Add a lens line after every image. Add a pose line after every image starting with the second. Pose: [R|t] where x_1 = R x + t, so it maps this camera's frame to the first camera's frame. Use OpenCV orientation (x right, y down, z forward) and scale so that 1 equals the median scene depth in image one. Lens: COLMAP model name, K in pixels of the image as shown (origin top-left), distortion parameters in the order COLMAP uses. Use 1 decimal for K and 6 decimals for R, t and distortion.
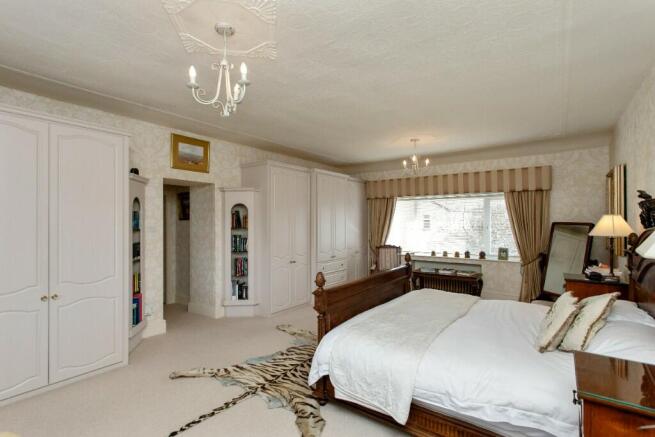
lens RADIAL K [[315.4, 0, 329.5], [0, 315.4, 219.3], [0, 0, 1]] dist [-0.004599, -0.000472]
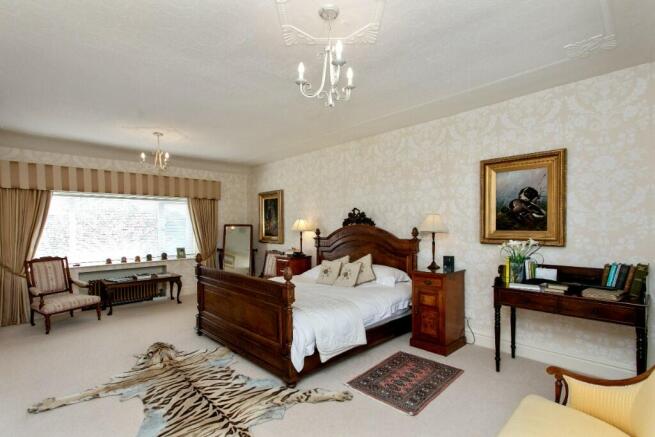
lens RADIAL K [[315.4, 0, 329.5], [0, 315.4, 219.3], [0, 0, 1]] dist [-0.004599, -0.000472]
pose [[0.165000, 0.020639, 0.986078, -0.504810], [-0.004671, 0.999786, -0.020144, 0.011281], [-0.986283, -0.001282, 0.165061, 0.321302]]
